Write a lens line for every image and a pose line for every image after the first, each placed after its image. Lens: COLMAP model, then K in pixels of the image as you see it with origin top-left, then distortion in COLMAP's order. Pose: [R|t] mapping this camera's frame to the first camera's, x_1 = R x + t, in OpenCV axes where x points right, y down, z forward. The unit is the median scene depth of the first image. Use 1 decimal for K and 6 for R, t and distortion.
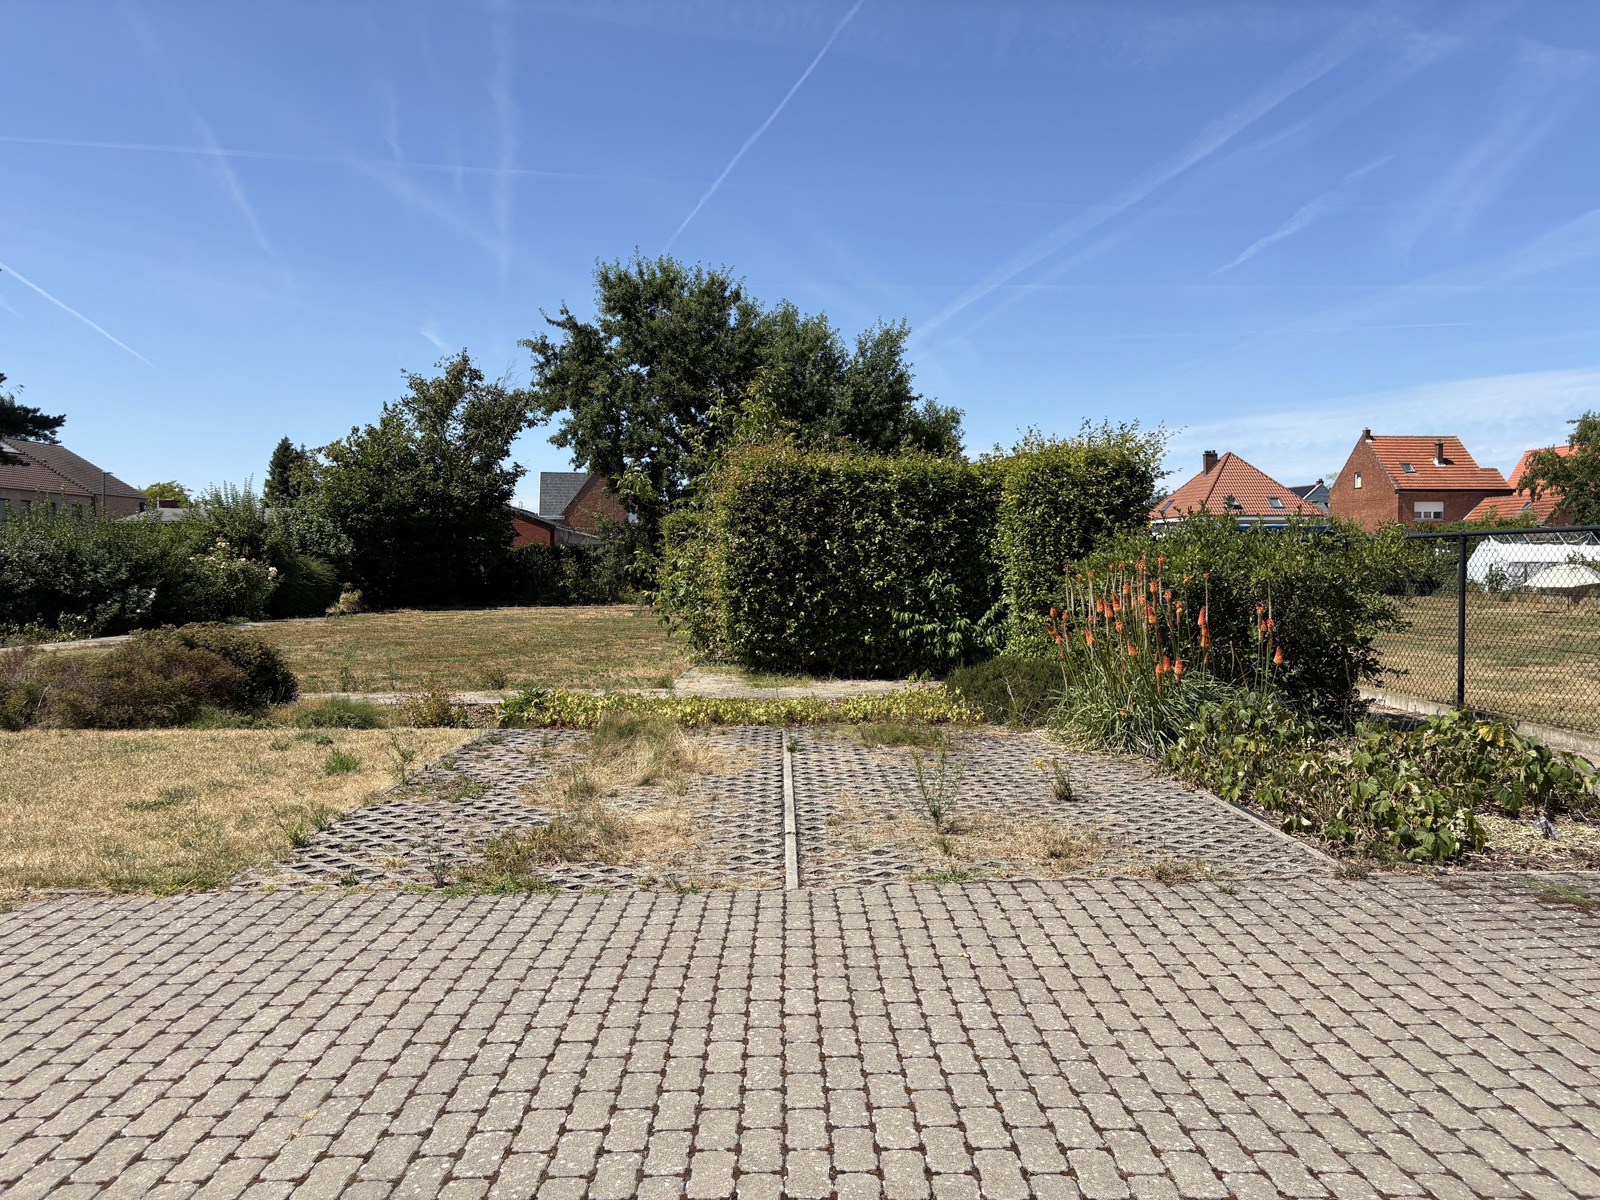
lens RADIAL K [[1203.1, 0, 800.0], [0, 1203.1, 600.0], [0, 0, 1]] dist [0.064303, -0.061423]
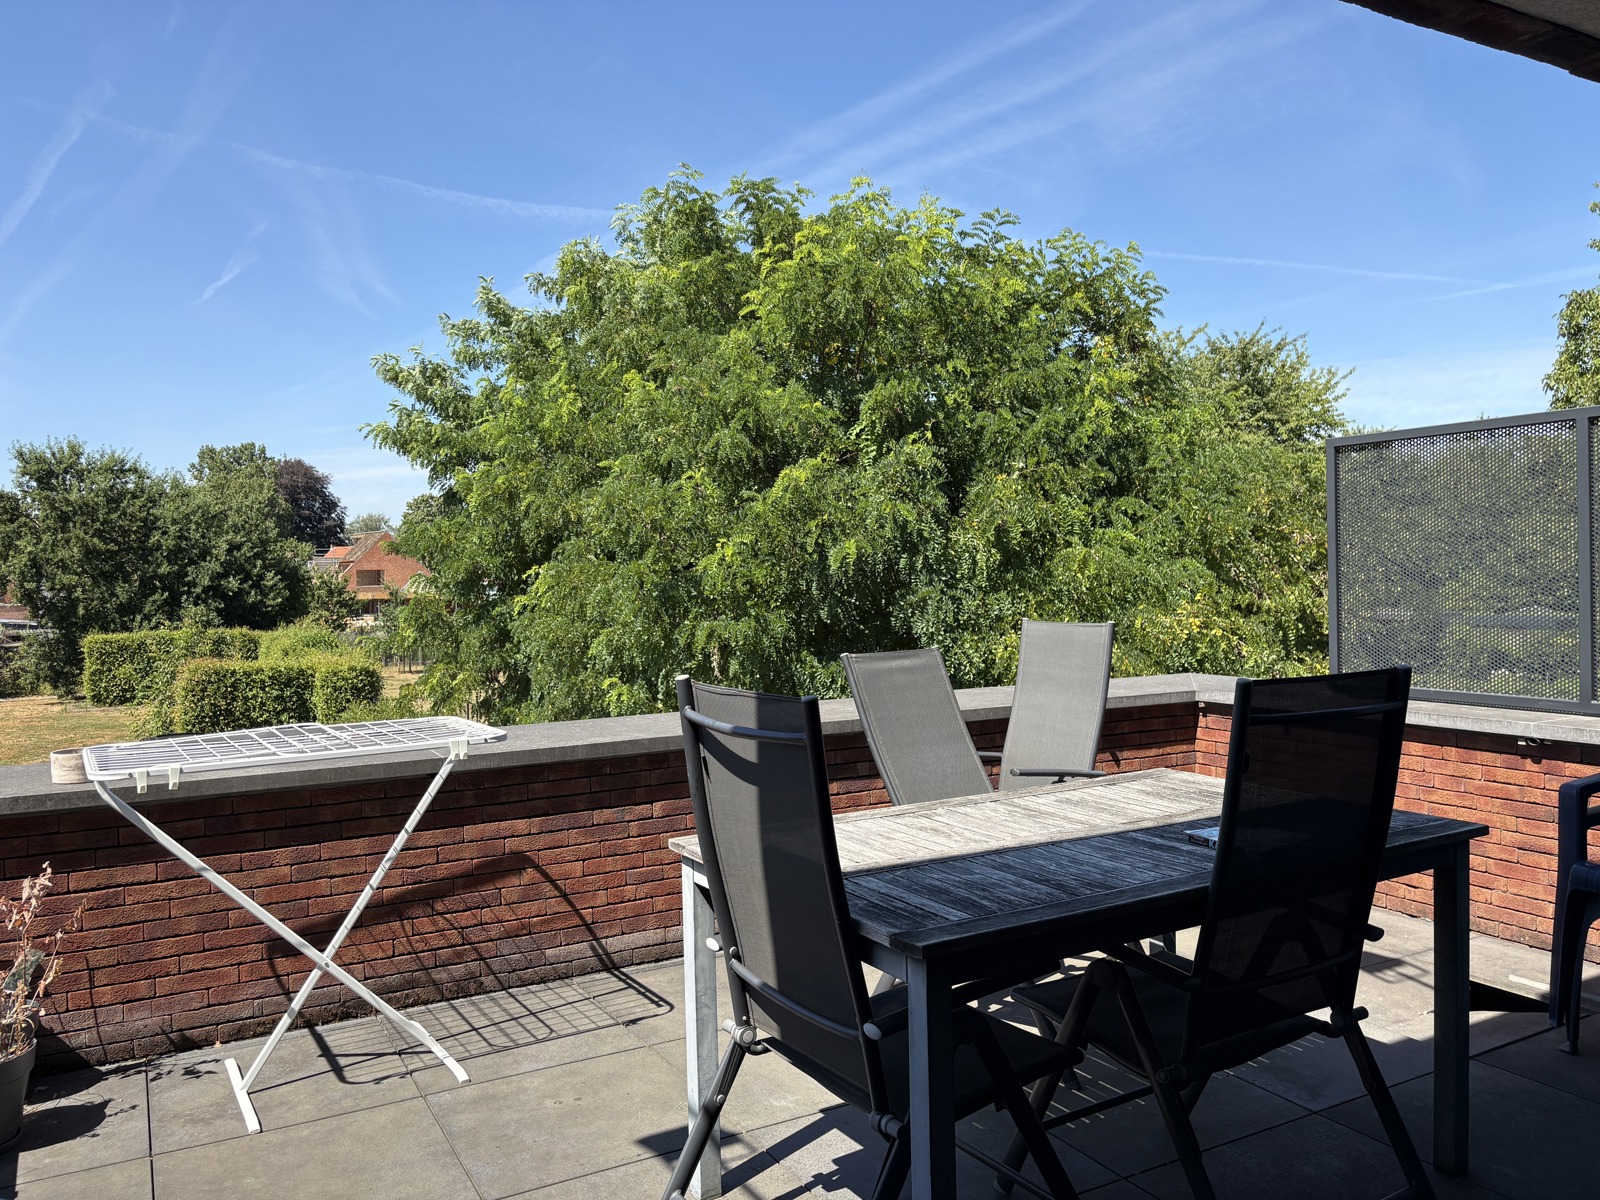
lens RADIAL K [[1203.1, 0, 800.0], [0, 1203.1, 600.0], [0, 0, 1]] dist [0.064303, -0.061423]
pose [[0.879430, -0.015819, 0.475766, -0.128727], [0.021653, 0.999743, -0.006783, -0.202166], [-0.475536, 0.016267, 0.879546, -1.540797]]
